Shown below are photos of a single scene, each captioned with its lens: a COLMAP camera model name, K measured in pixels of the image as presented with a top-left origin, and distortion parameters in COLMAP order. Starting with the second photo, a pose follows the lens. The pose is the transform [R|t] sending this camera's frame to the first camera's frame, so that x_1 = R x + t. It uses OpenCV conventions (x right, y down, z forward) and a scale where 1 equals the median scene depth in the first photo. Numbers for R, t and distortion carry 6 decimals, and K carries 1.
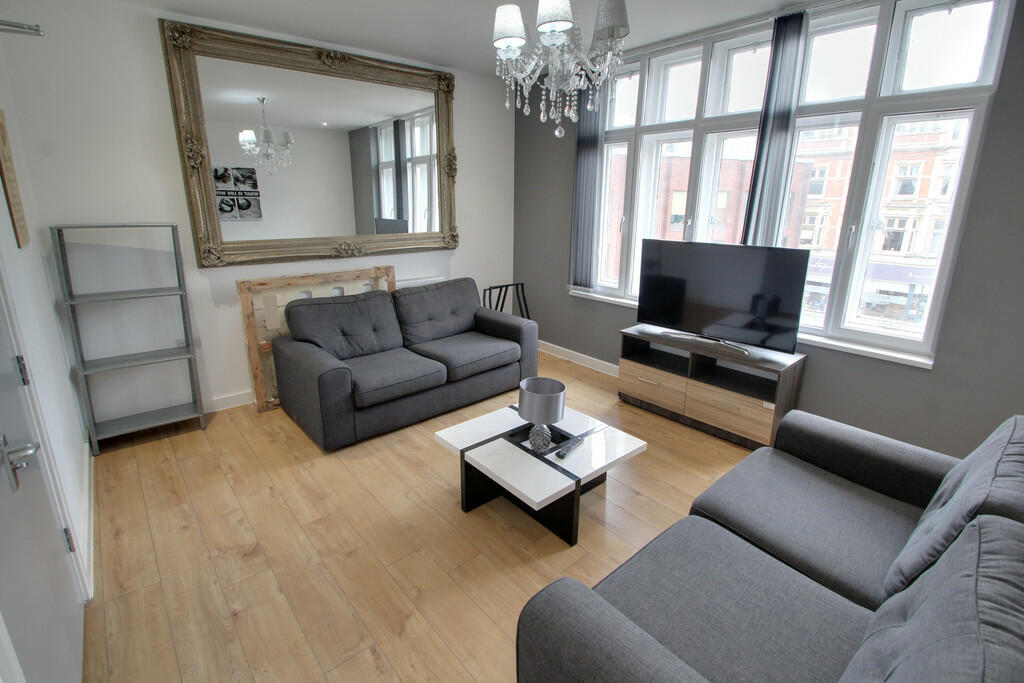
lens RADIAL K [[477.3, 0, 505.0], [0, 477.3, 325.0], [0, 0, 1]] dist [-0.000508, -0.000605]
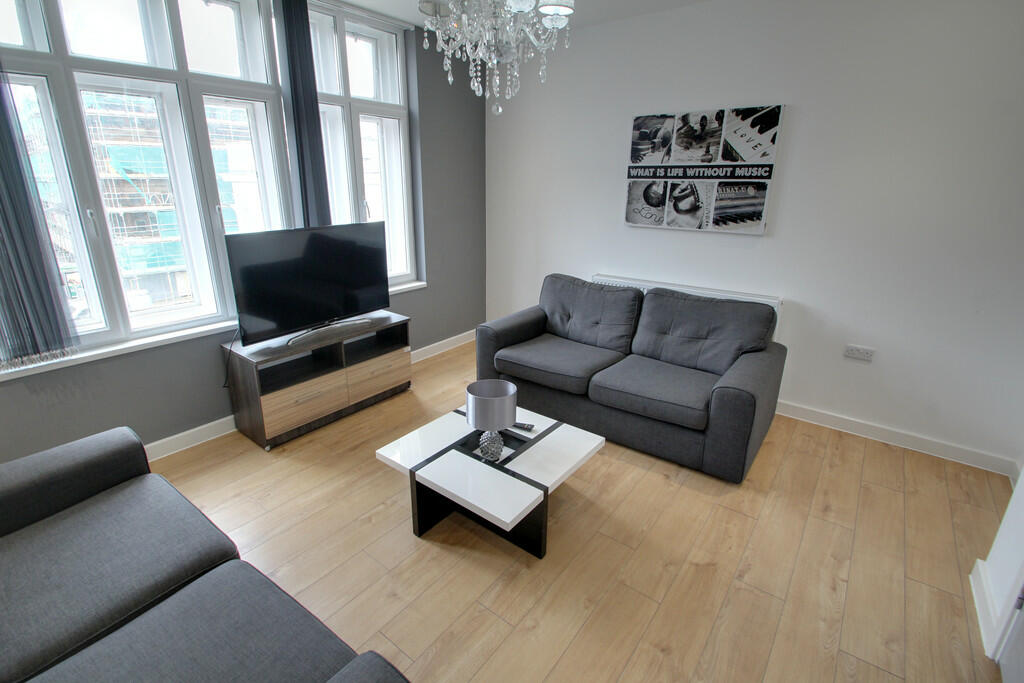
lens RADIAL K [[477.3, 0, 505.0], [0, 477.3, 325.0], [0, 0, 1]] dist [-0.000508, -0.000605]
pose [[-0.200756, -0.298891, 0.932931, -0.699546], [0.243546, 0.907193, 0.343053, -0.276839], [-0.948885, 0.296082, -0.109331, 0.977684]]
